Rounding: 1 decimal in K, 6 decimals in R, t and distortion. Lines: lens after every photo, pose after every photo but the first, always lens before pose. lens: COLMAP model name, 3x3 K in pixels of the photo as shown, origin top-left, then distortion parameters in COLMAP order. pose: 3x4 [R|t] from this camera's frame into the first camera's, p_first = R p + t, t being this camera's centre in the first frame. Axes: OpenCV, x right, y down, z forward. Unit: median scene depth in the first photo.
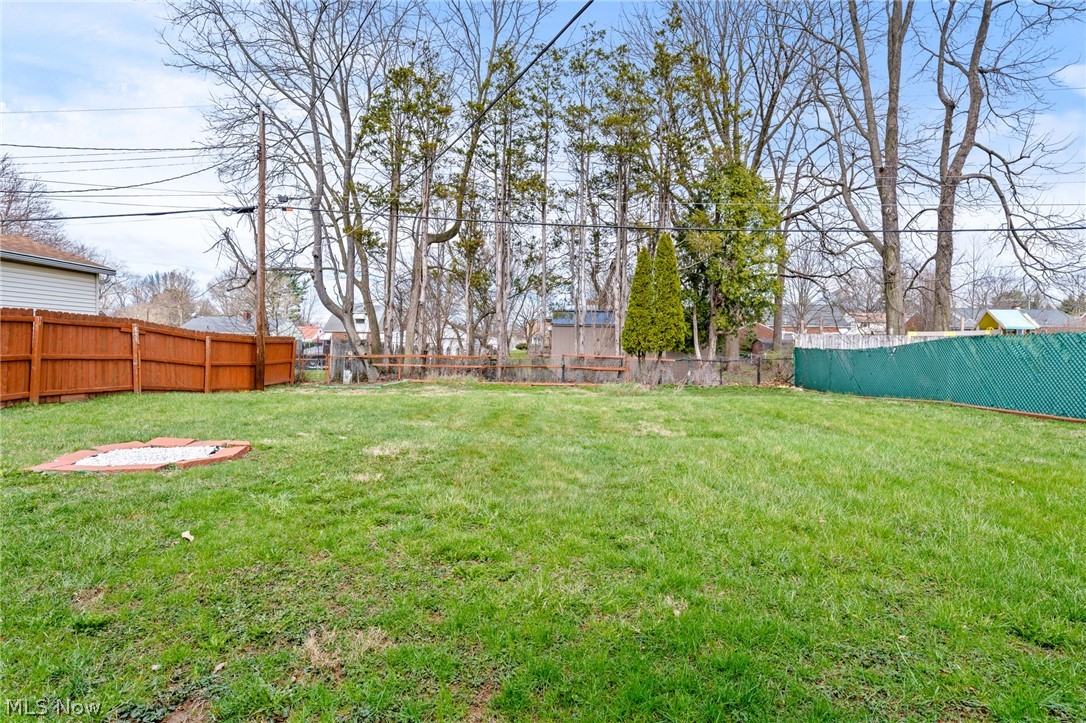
lens RADIAL K [[515.2, 0, 541.8], [0, 515.2, 340.2], [0, 0, 1]] dist [-0.001855, -0.000317]
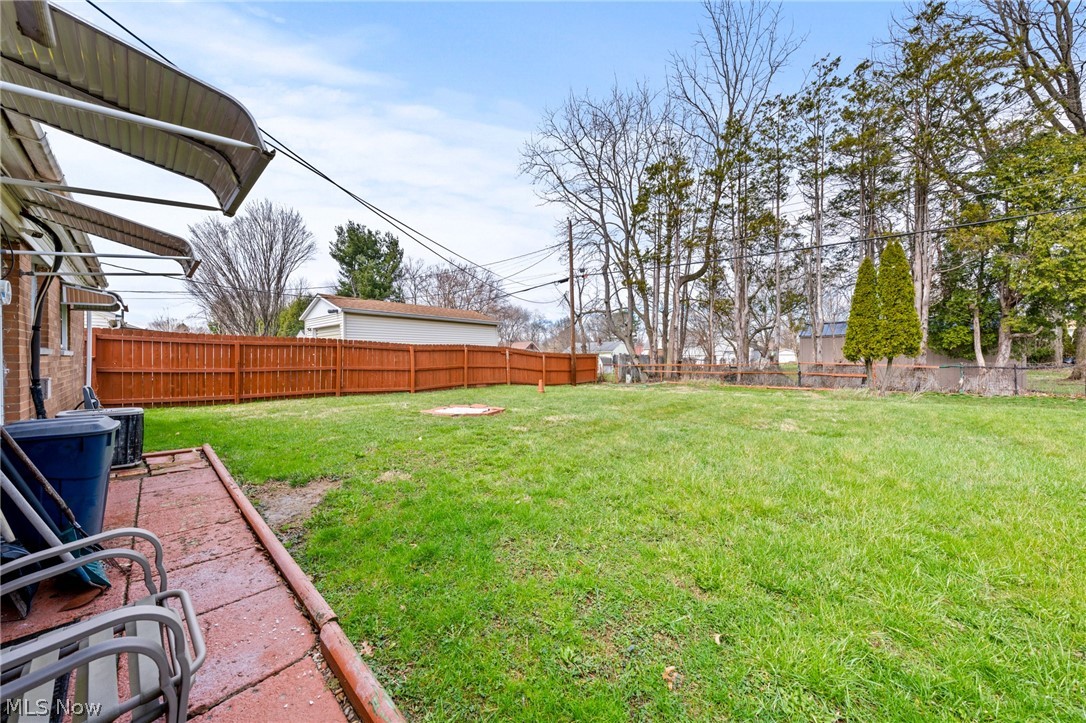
lens RADIAL K [[367.6, 0, 540.7], [0, 367.6, 358.3], [0, 0, 1]] dist [-0.000941, -0.000252]
pose [[0.766275, -0.018996, -0.642232, 0.126114], [0.025983, 0.999661, 0.001434, 0.002225], [0.641988, -0.017786, 0.766509, 0.004173]]
